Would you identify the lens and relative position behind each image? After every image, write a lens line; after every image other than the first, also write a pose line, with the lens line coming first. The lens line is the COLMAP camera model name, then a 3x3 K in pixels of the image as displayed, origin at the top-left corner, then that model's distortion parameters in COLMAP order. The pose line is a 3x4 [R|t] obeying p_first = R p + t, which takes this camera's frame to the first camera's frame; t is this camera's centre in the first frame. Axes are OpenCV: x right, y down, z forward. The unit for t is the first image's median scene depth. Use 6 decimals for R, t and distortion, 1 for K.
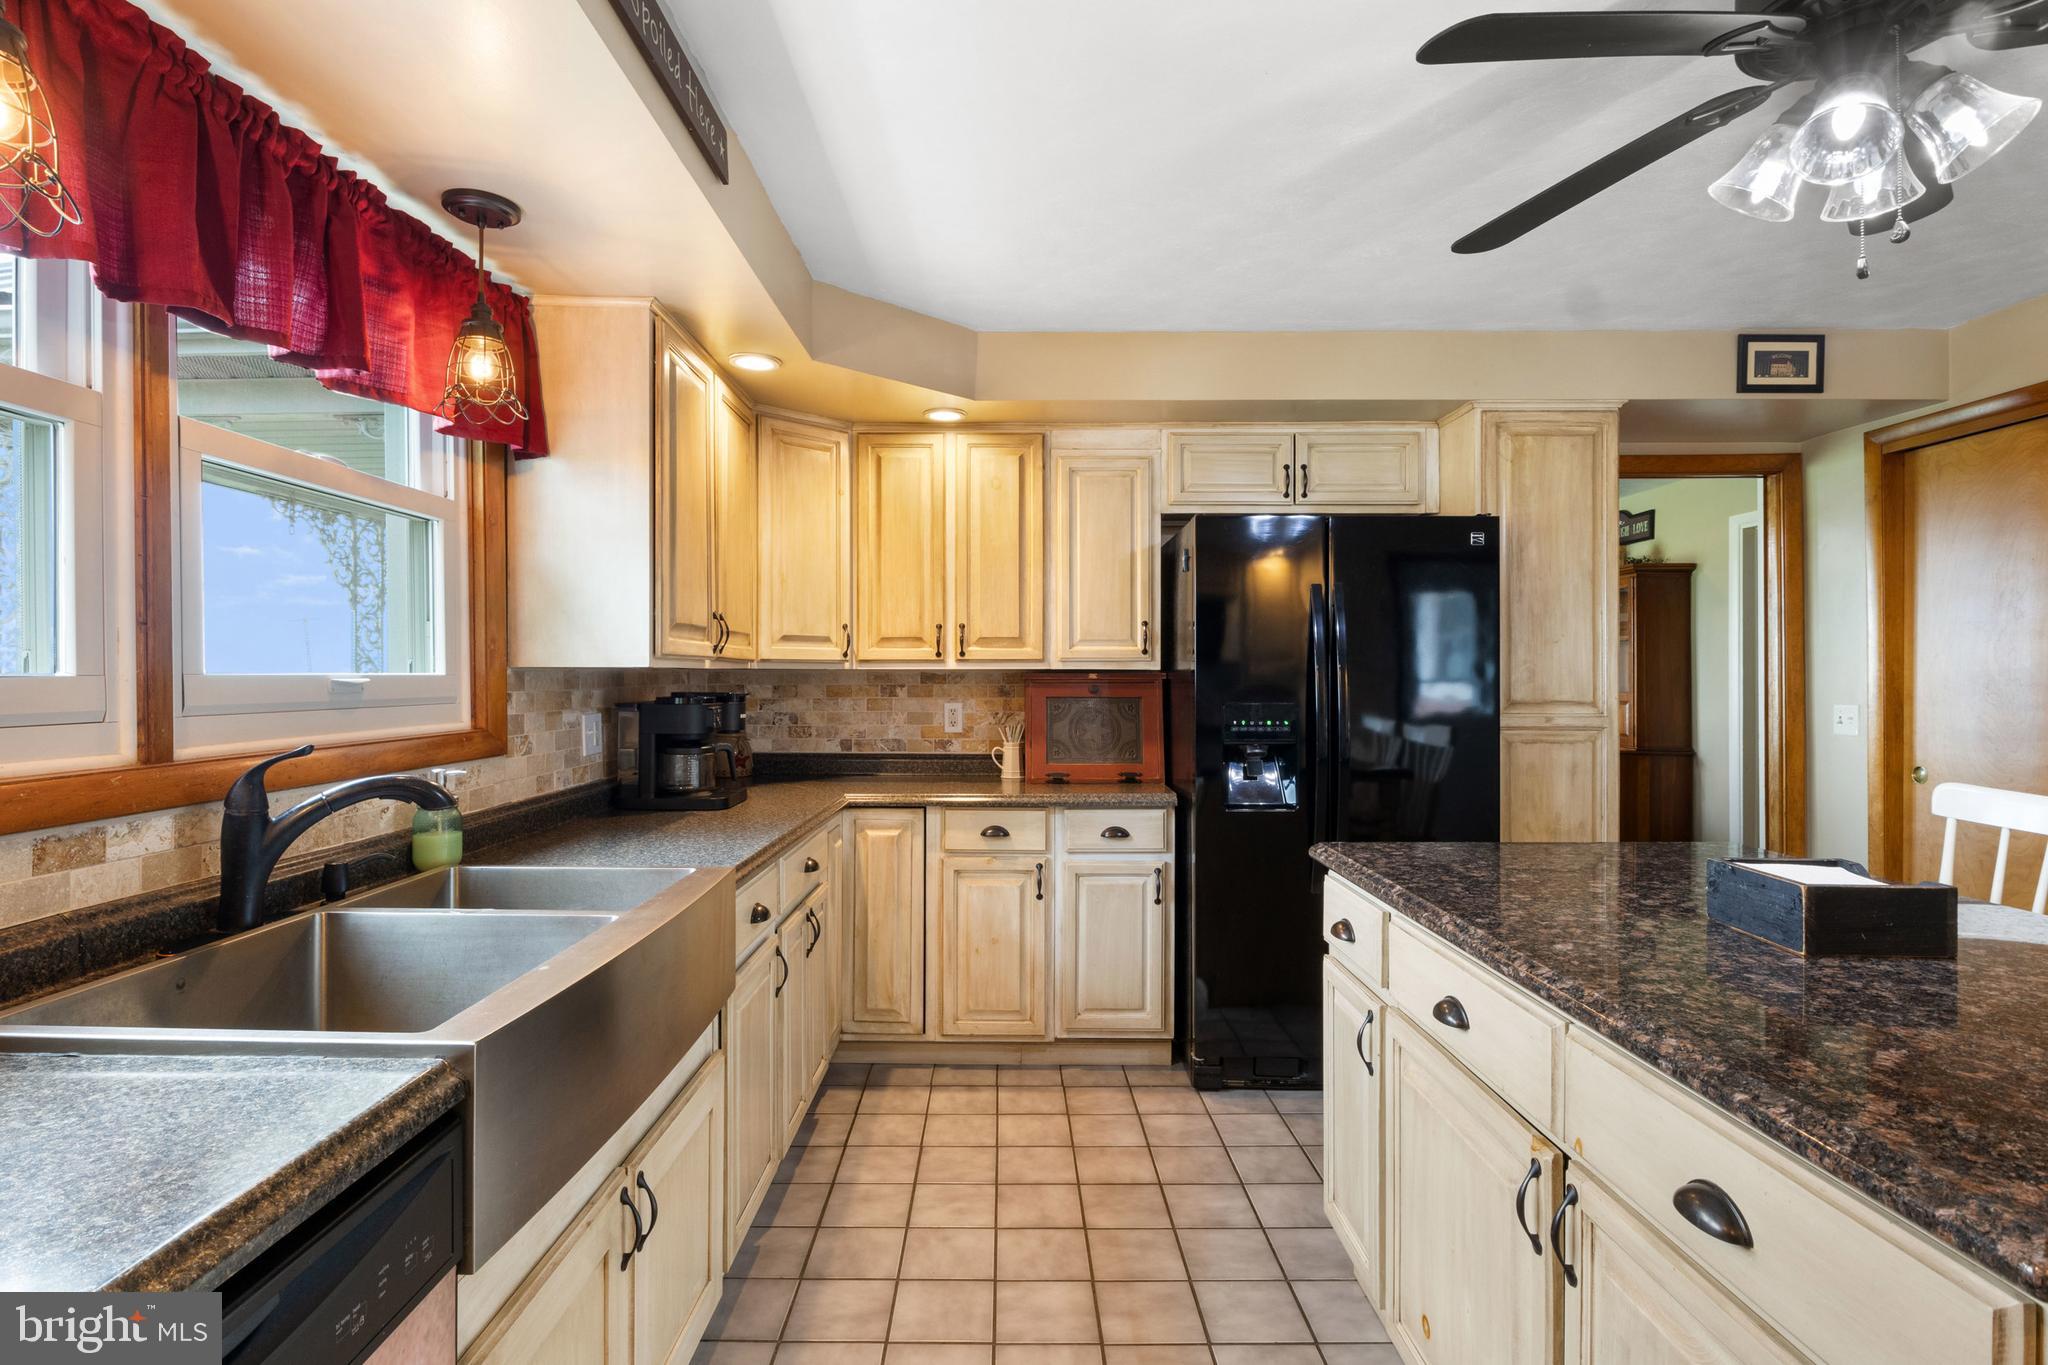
lens RADIAL K [[1035.9, 0, 1014.9], [0, 1035.9, 679.8], [0, 0, 1]] dist [-0.001029, 0.000059]
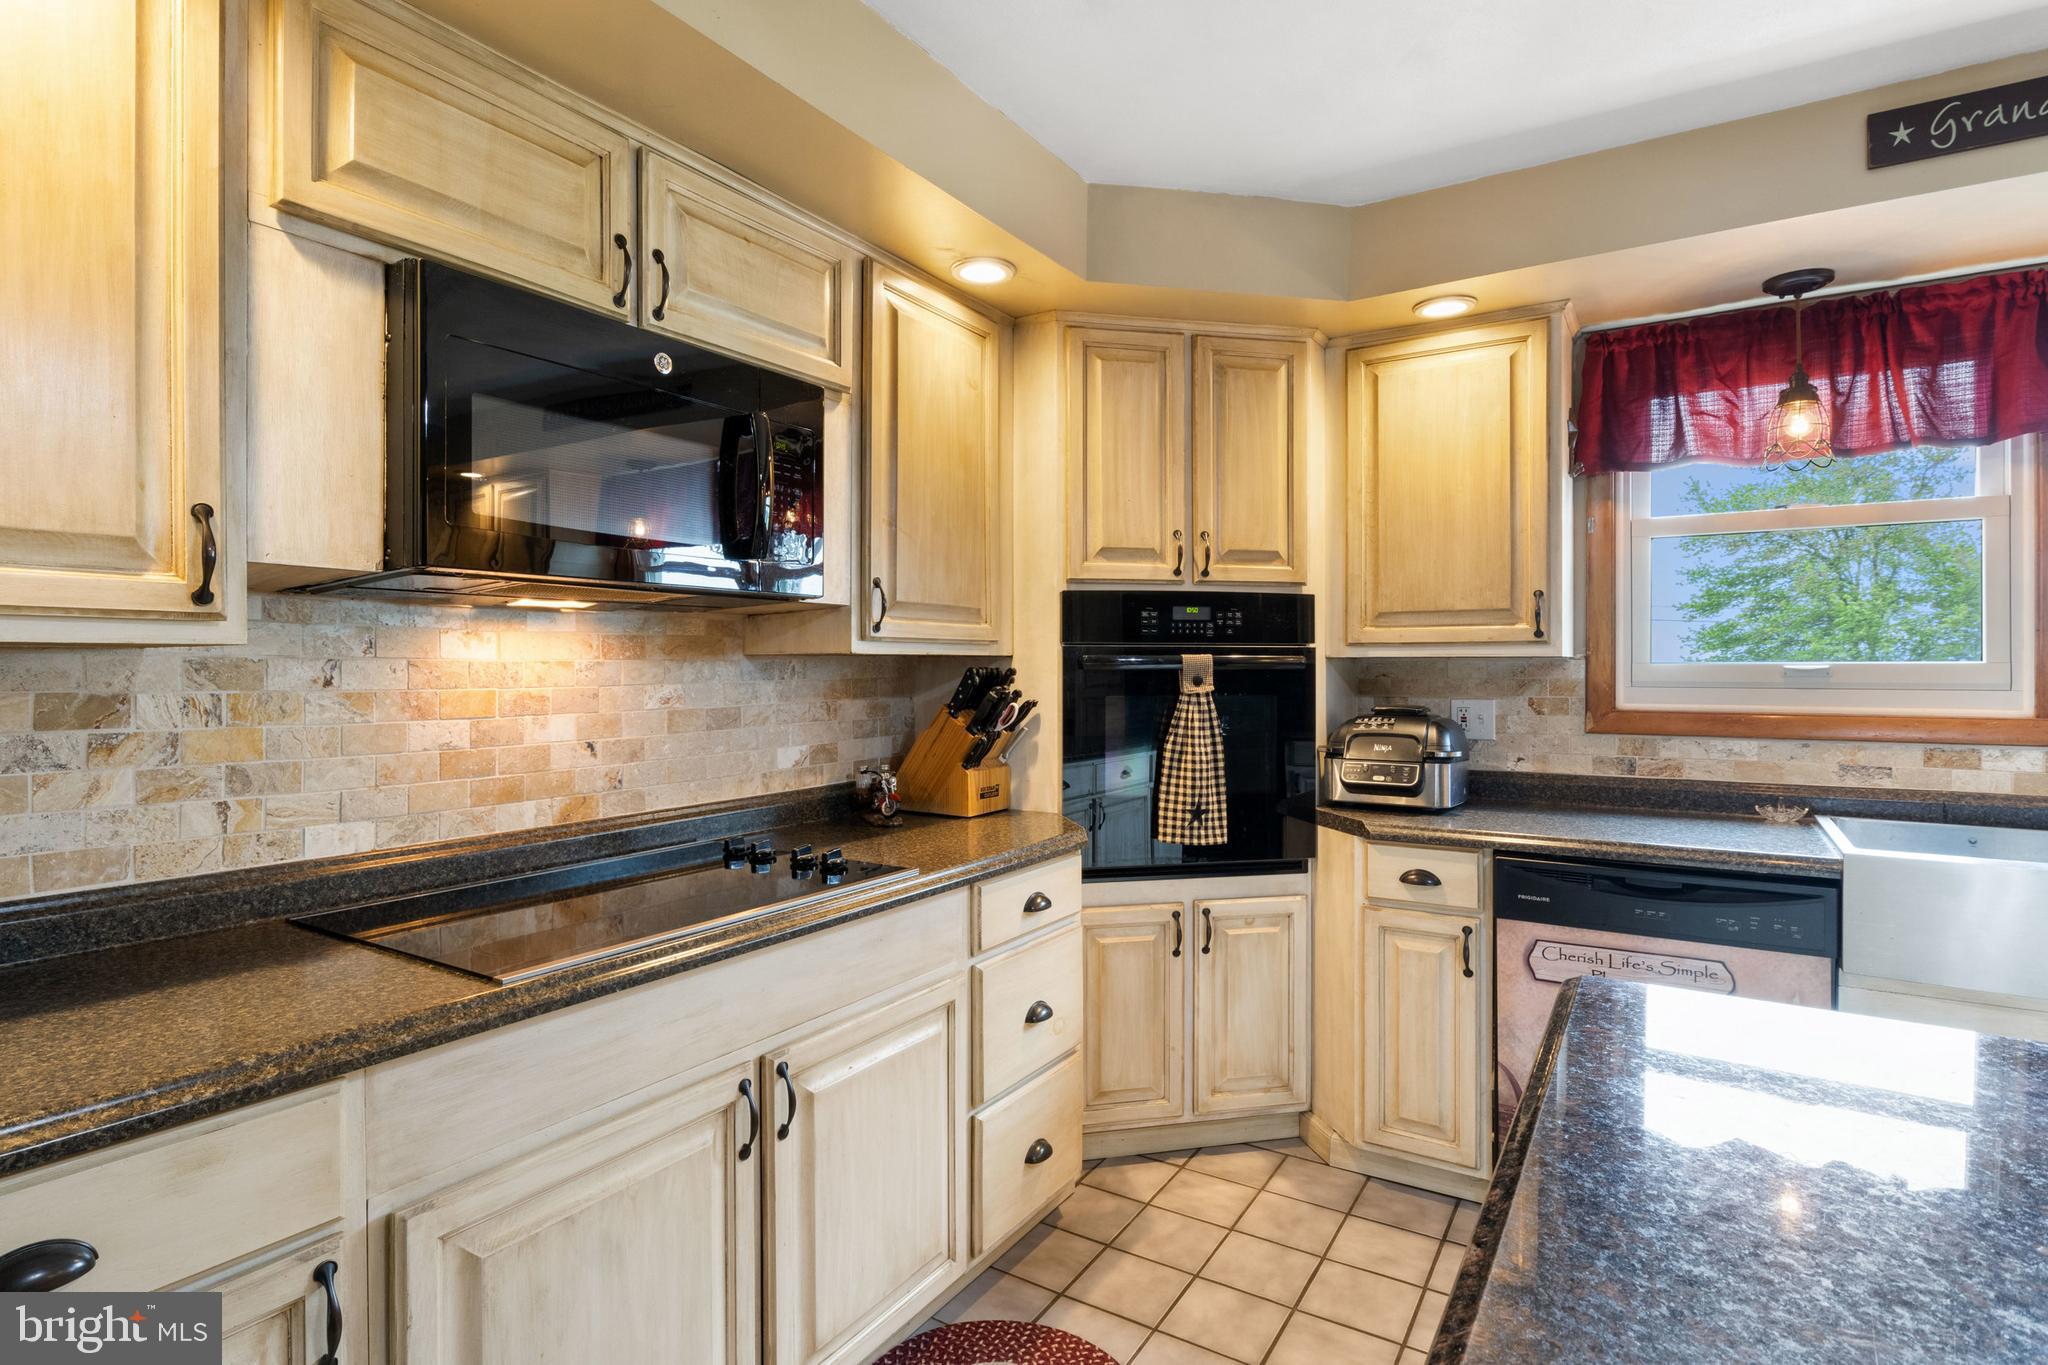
lens RADIAL K [[1028.3, 0, 1002.5], [0, 1028.3, 670.0], [0, 0, 1]] dist [-0.008701, -0.000456]
pose [[-0.544084, 0.004086, -0.839021, 0.594216], [-0.005097, 0.999954, 0.008175, 0.001070], [0.839015, 0.008724, -0.544038, 0.224086]]
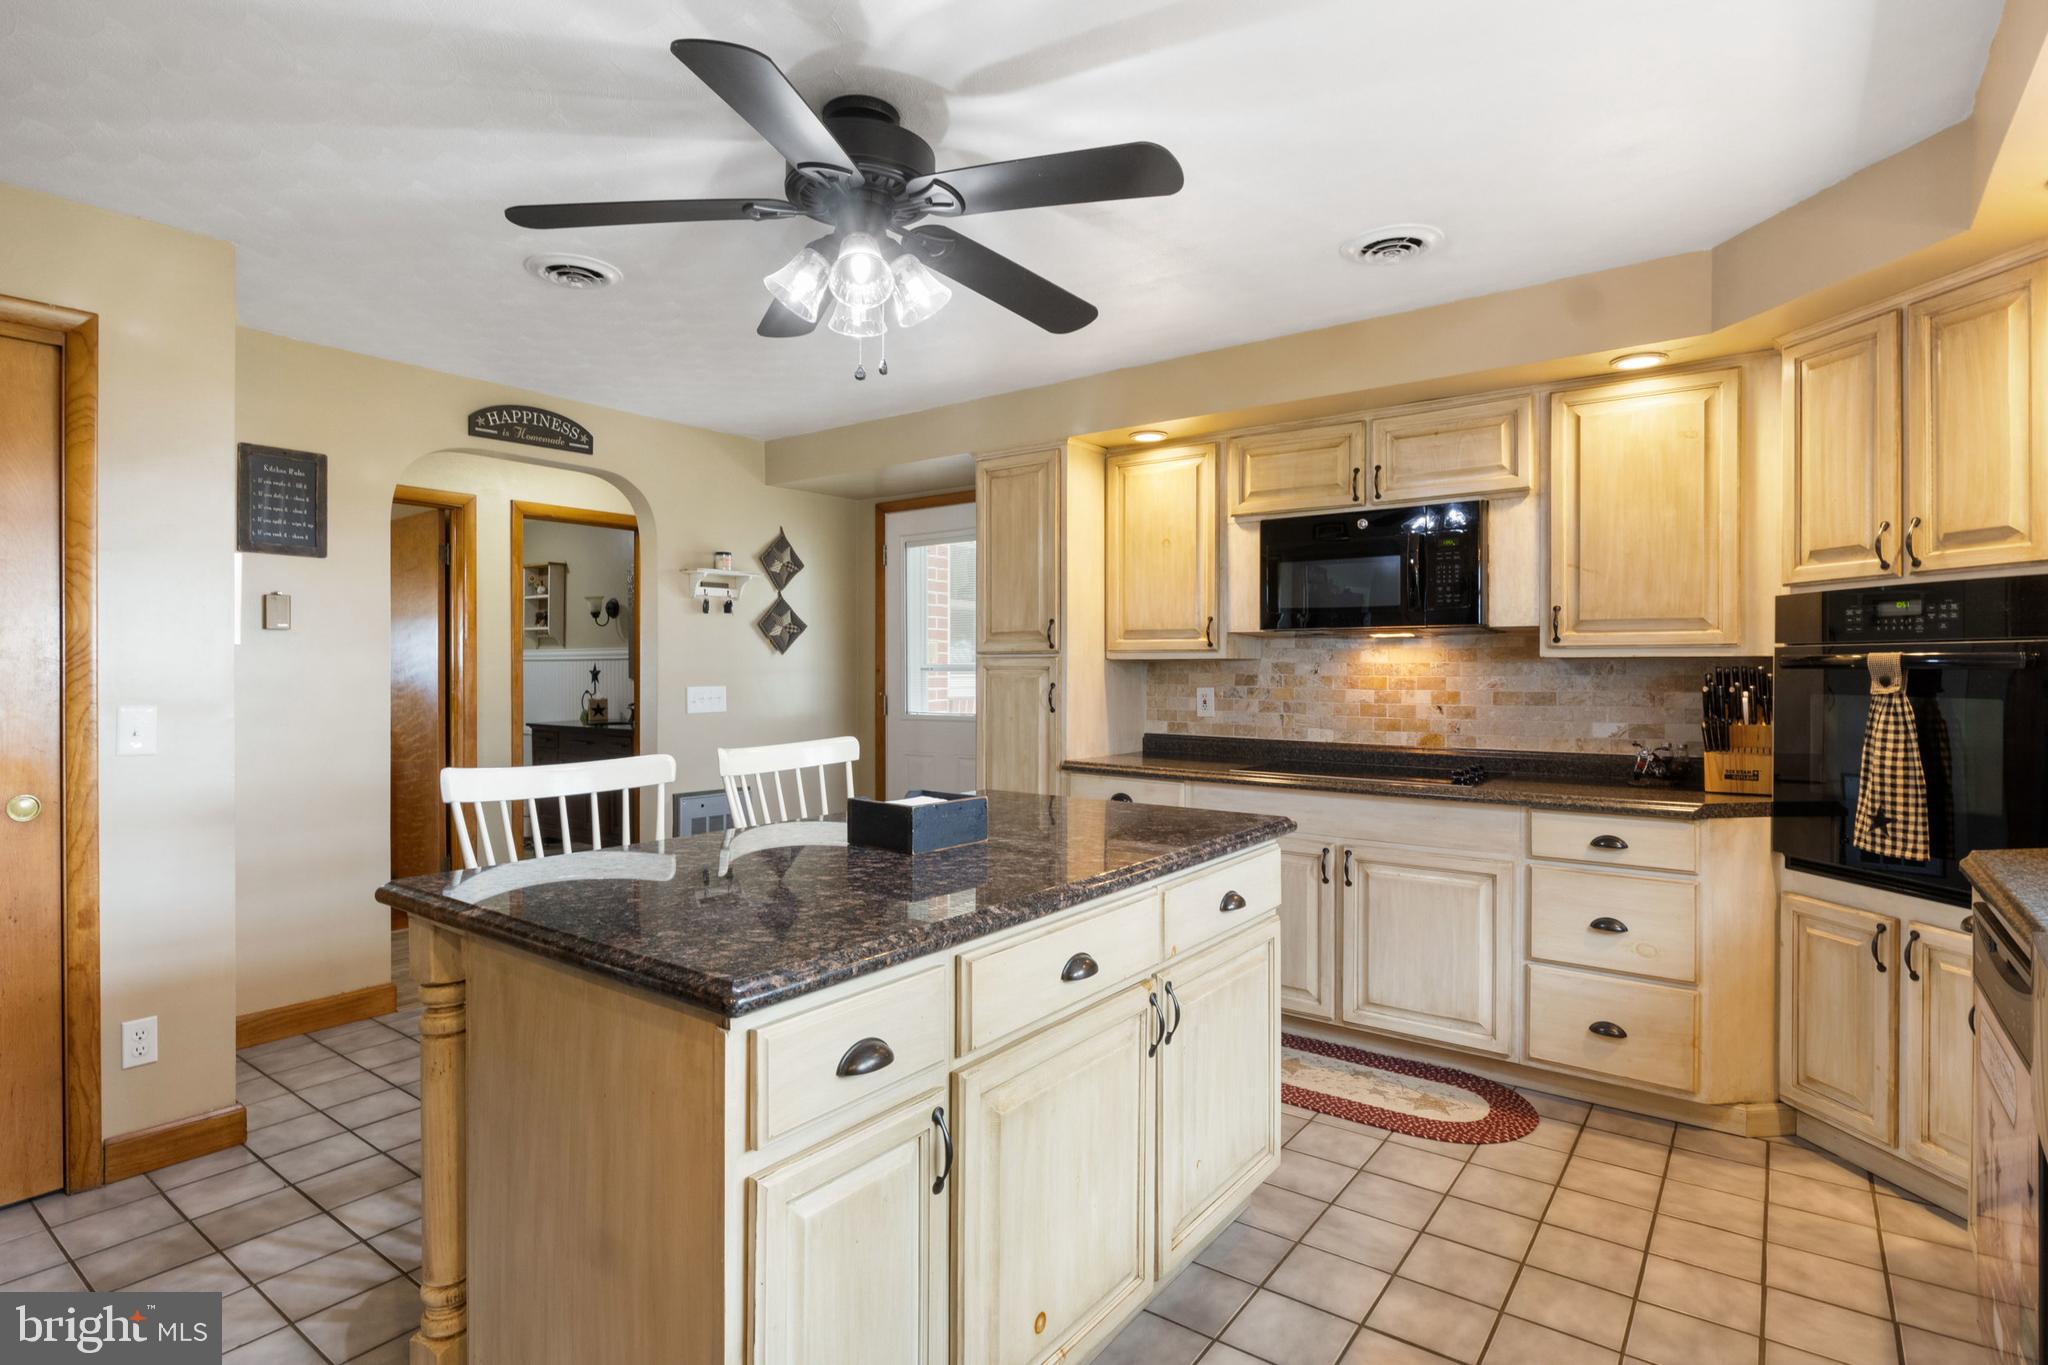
lens RADIAL K [[1033.5, 0, 1013.9], [0, 1033.5, 671.6], [0, 0, 1]] dist [-0.002922, -0.000218]
pose [[-0.798010, -0.002934, 0.602637, -0.085493], [0.003889, 0.999942, 0.010019, -0.001389], [-0.602631, 0.010339, -0.797953, 0.883814]]
